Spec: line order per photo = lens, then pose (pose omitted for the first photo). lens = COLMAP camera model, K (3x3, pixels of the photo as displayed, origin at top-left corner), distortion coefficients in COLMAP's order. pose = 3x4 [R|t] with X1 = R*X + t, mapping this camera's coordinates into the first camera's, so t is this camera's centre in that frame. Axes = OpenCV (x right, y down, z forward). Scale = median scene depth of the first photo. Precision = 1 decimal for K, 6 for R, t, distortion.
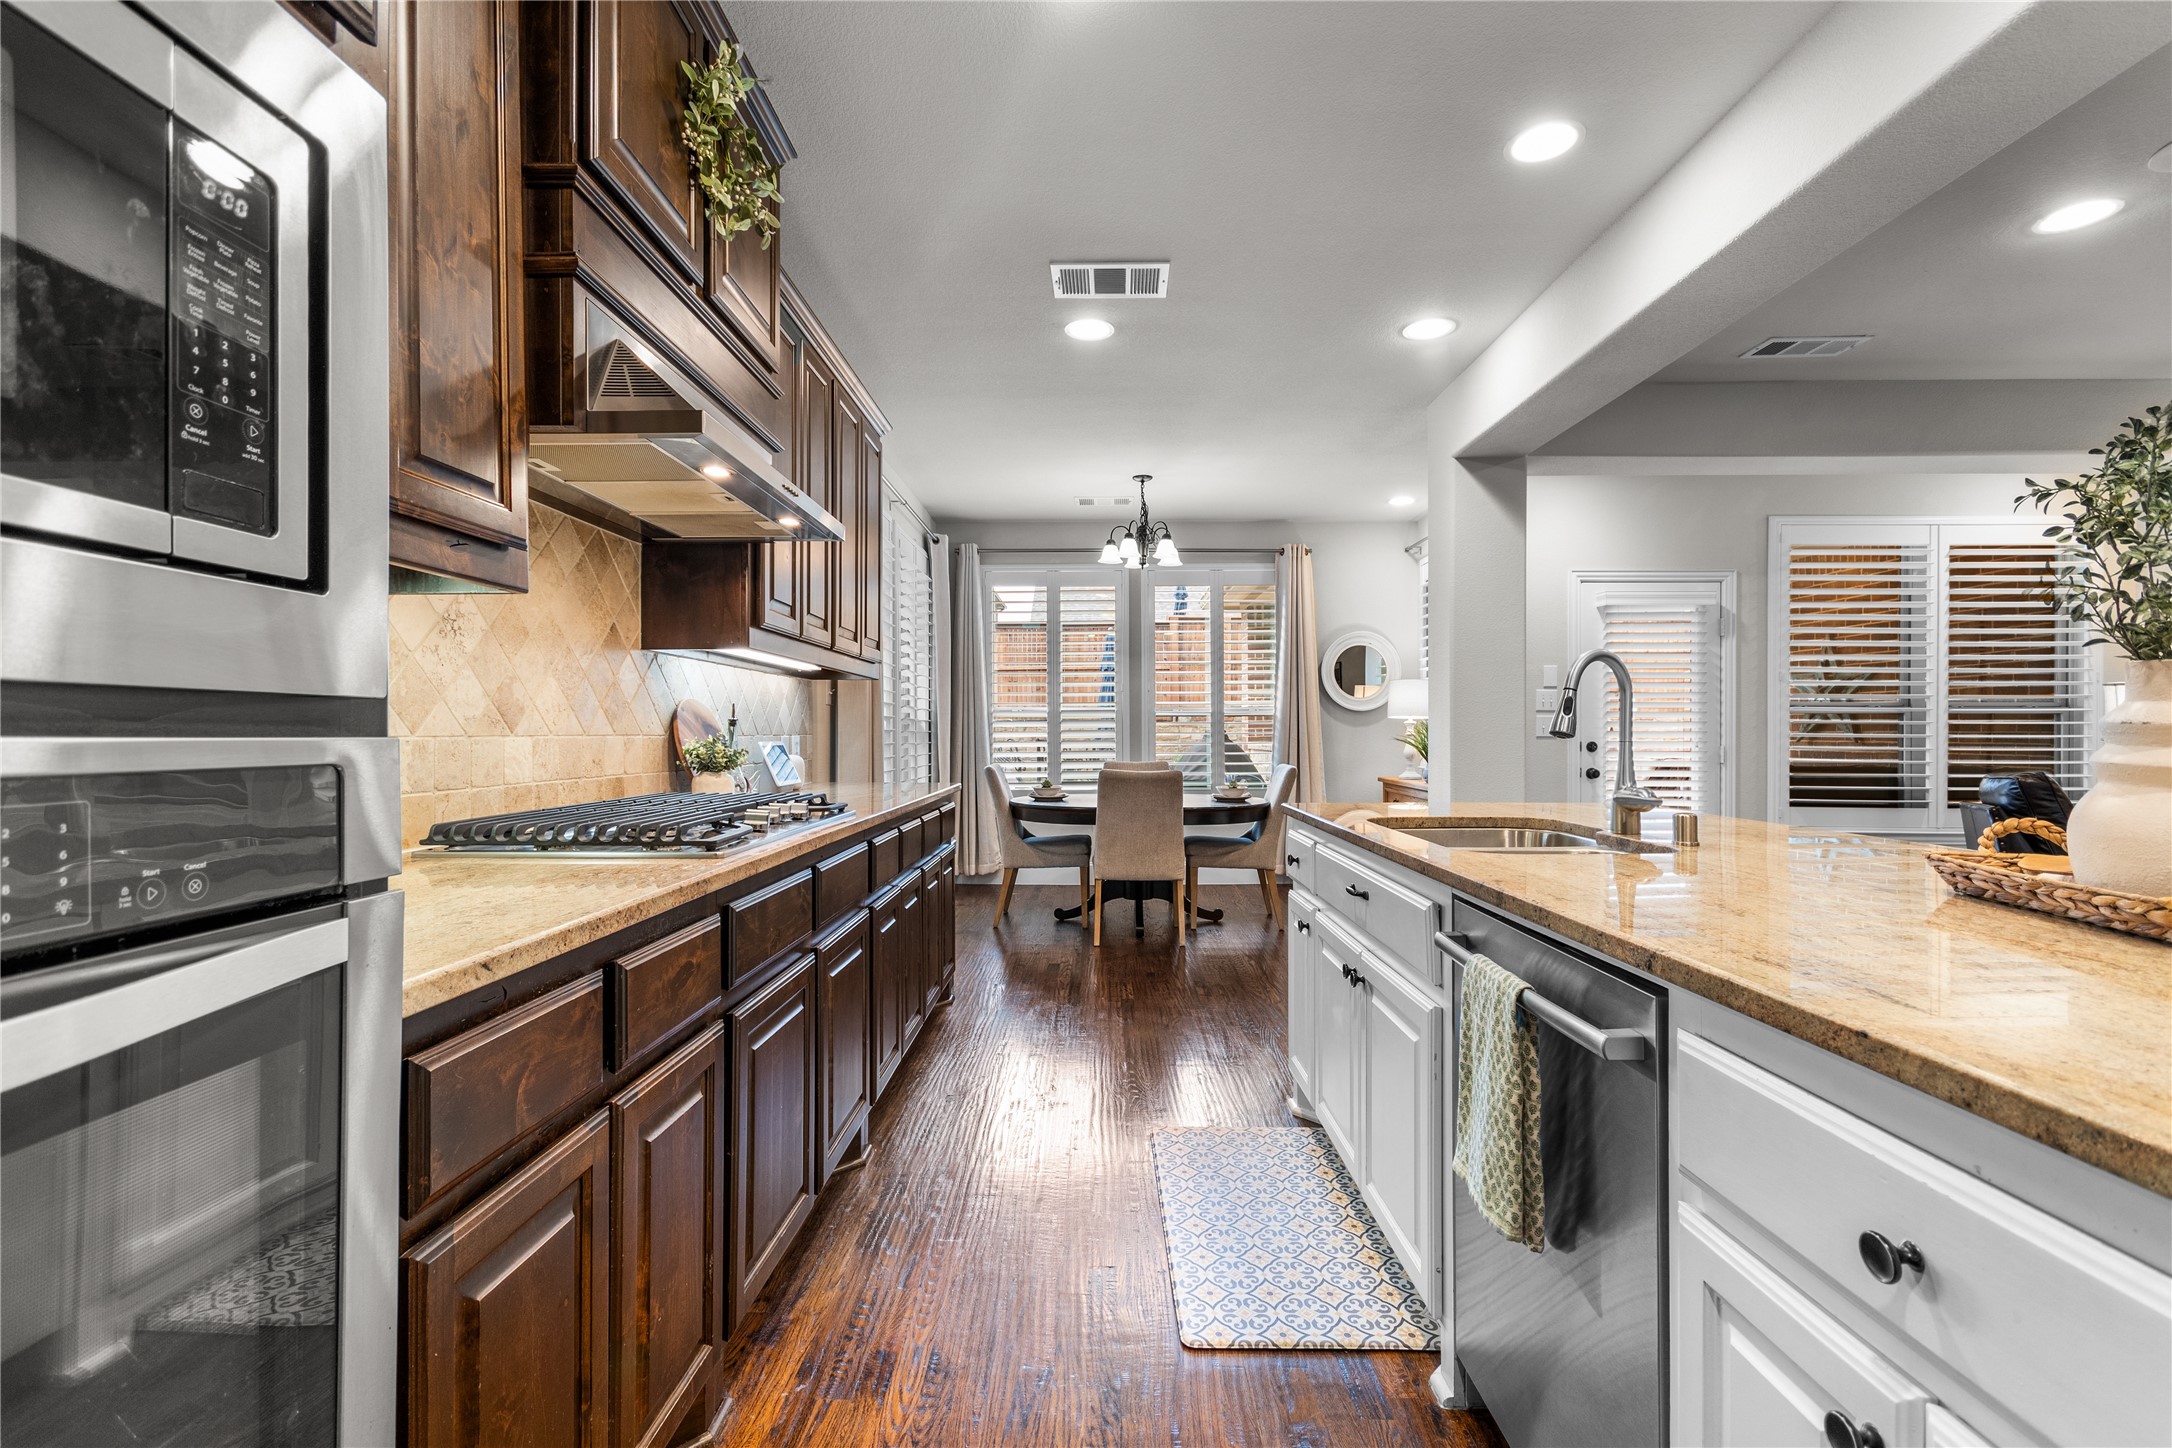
lens RADIAL K [[947.2, 0, 1072.7], [0, 947.2, 729.0], [0, 0, 1]] dist [0.000999, 0.001583]
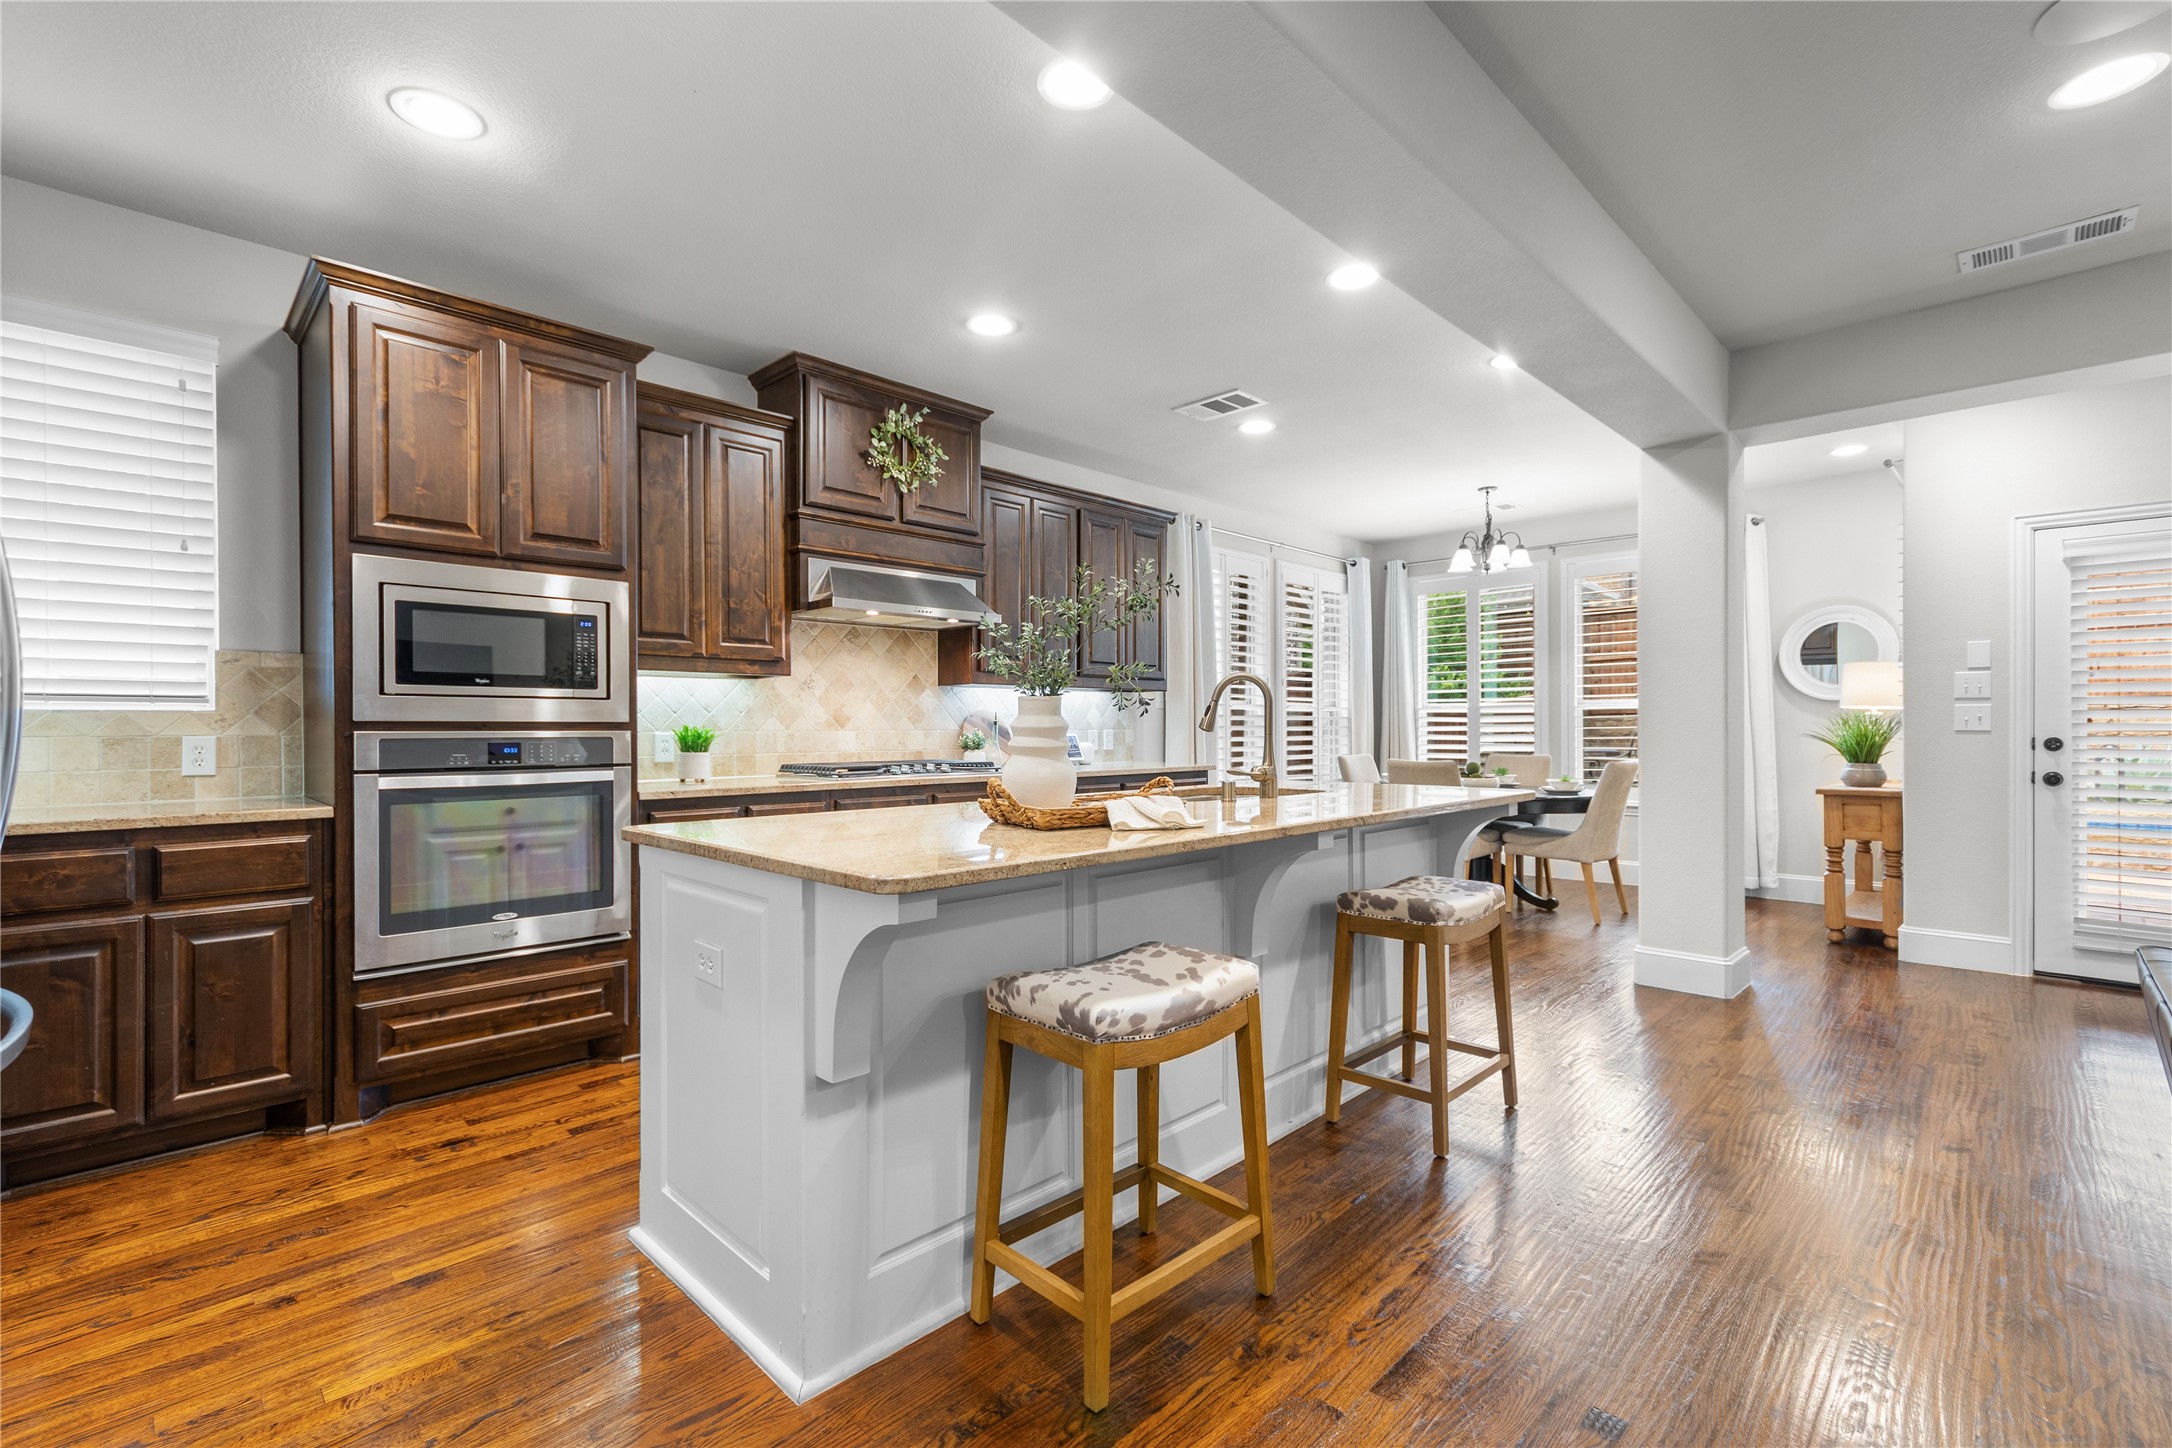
lens RADIAL K [[947.2, 0, 1078.4], [0, 947.2, 727.7], [0, 0, 1]] dist [0.000999, 0.001583]
pose [[0.721256, -0.003063, -0.692662, 0.523943], [0.005374, 0.999985, 0.001174, 0.000363], [0.692648, -0.004569, 0.721261, -0.098734]]
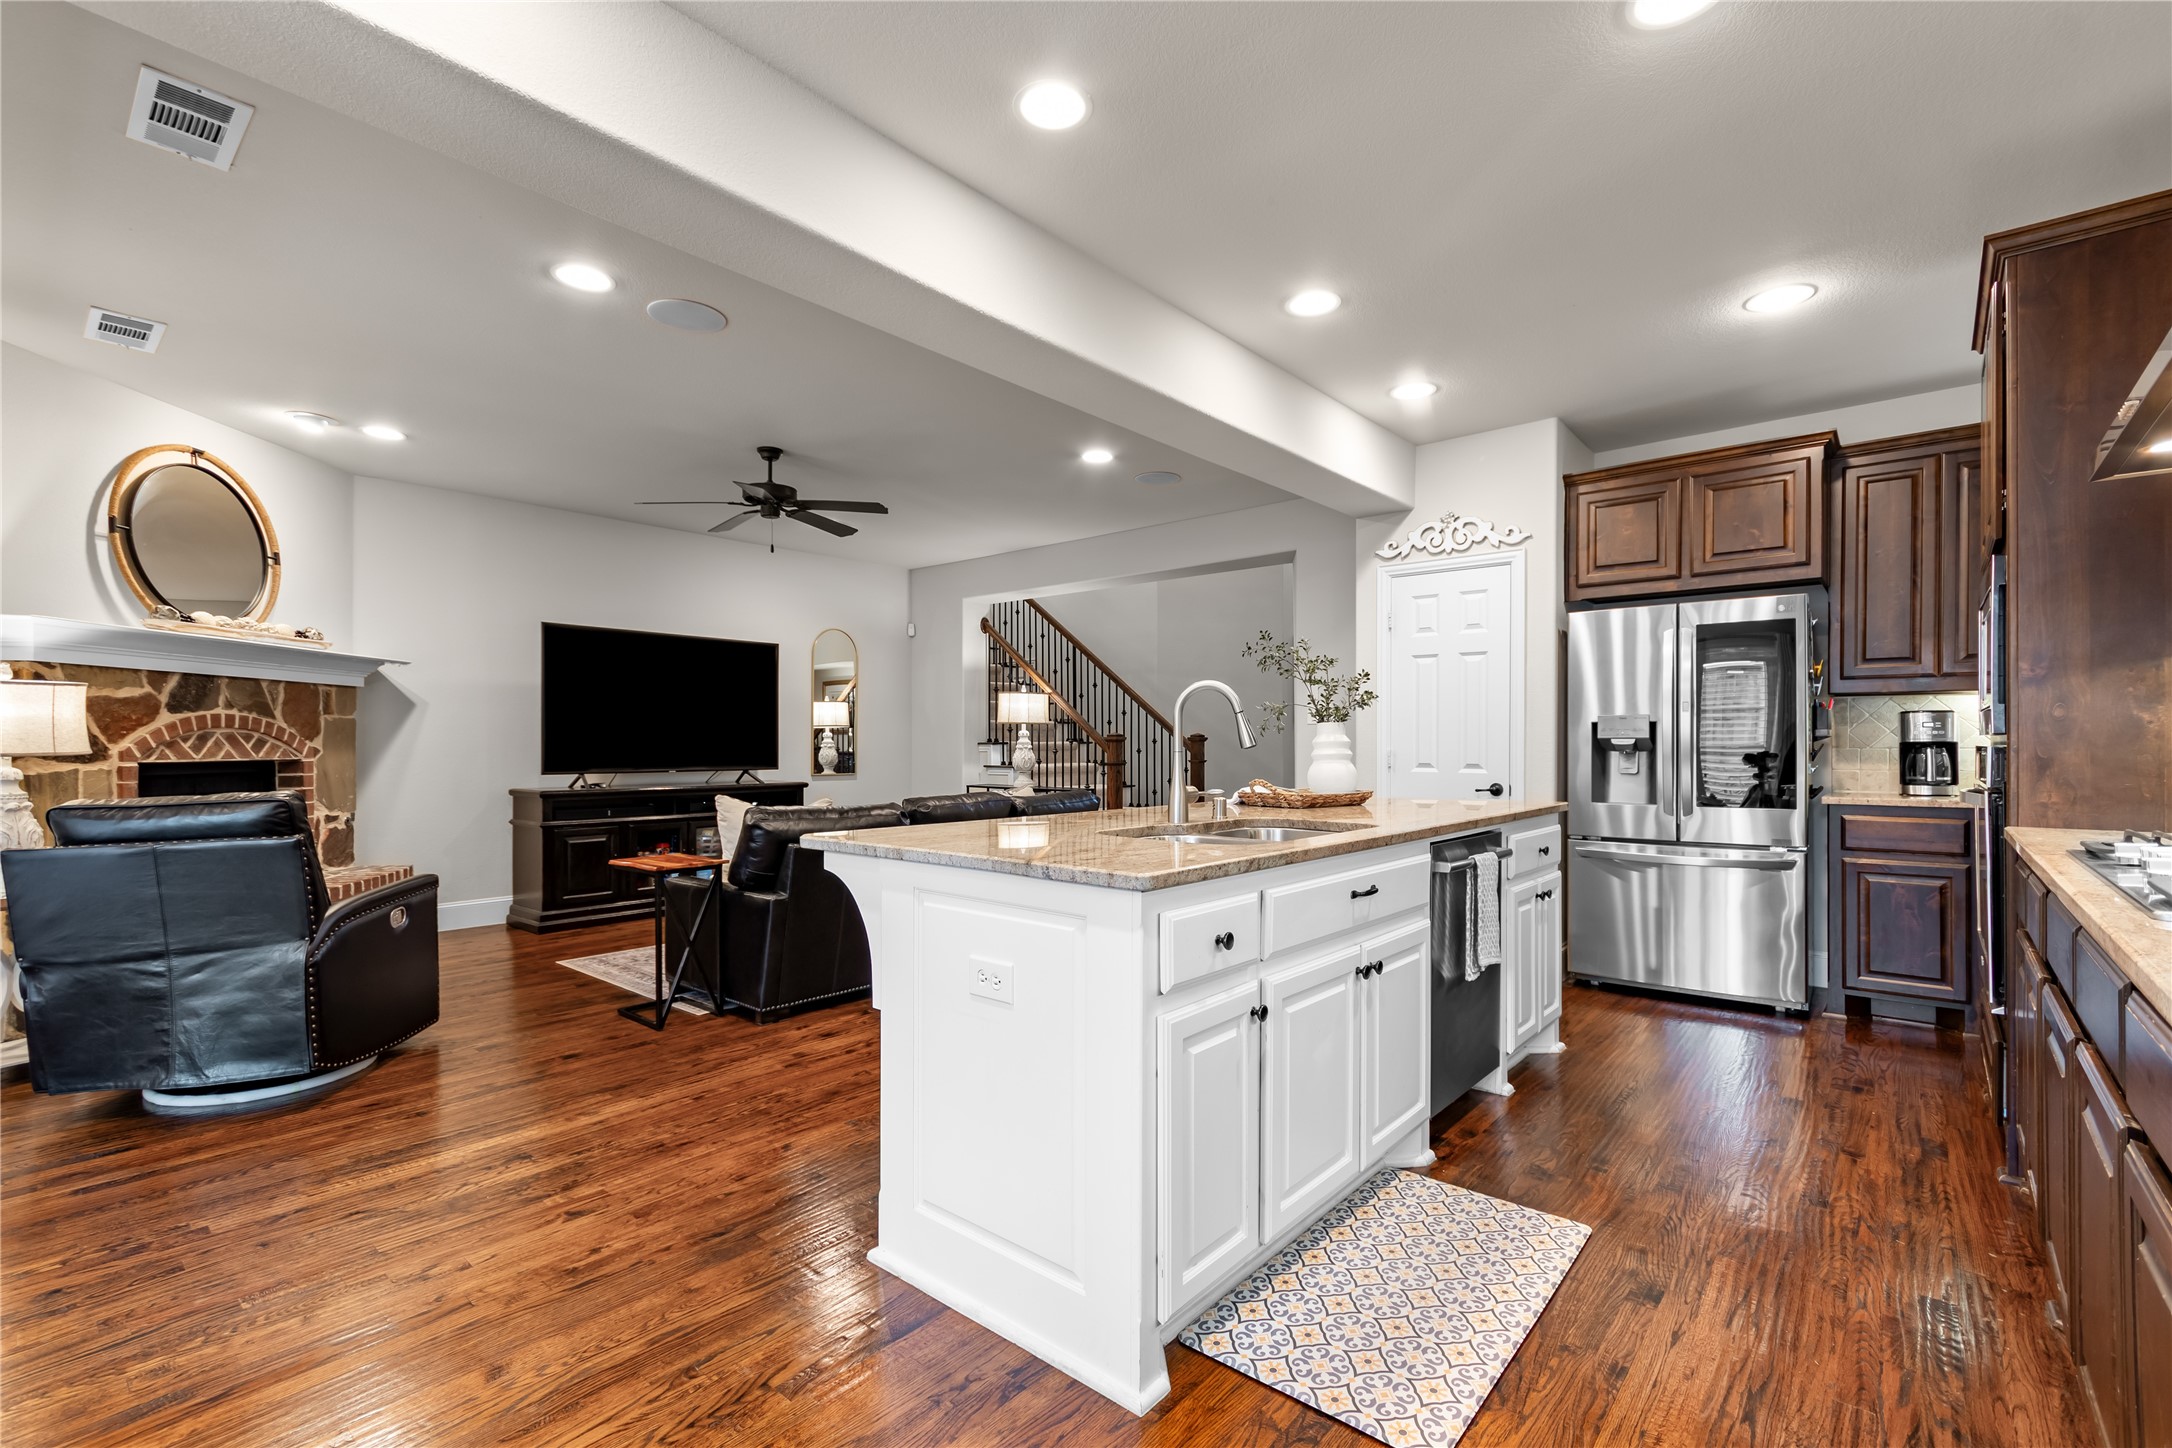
lens RADIAL K [[947.2, 0, 1087.0], [0, 947.2, 743.2], [0, 0, 1]] dist [0.000999, 0.001583]
pose [[-0.768452, -0.001646, 0.639906, -0.056540], [-0.002022, 0.999998, 0.000144, 0.001244], [-0.639904, -0.001183, -0.768454, 0.783319]]
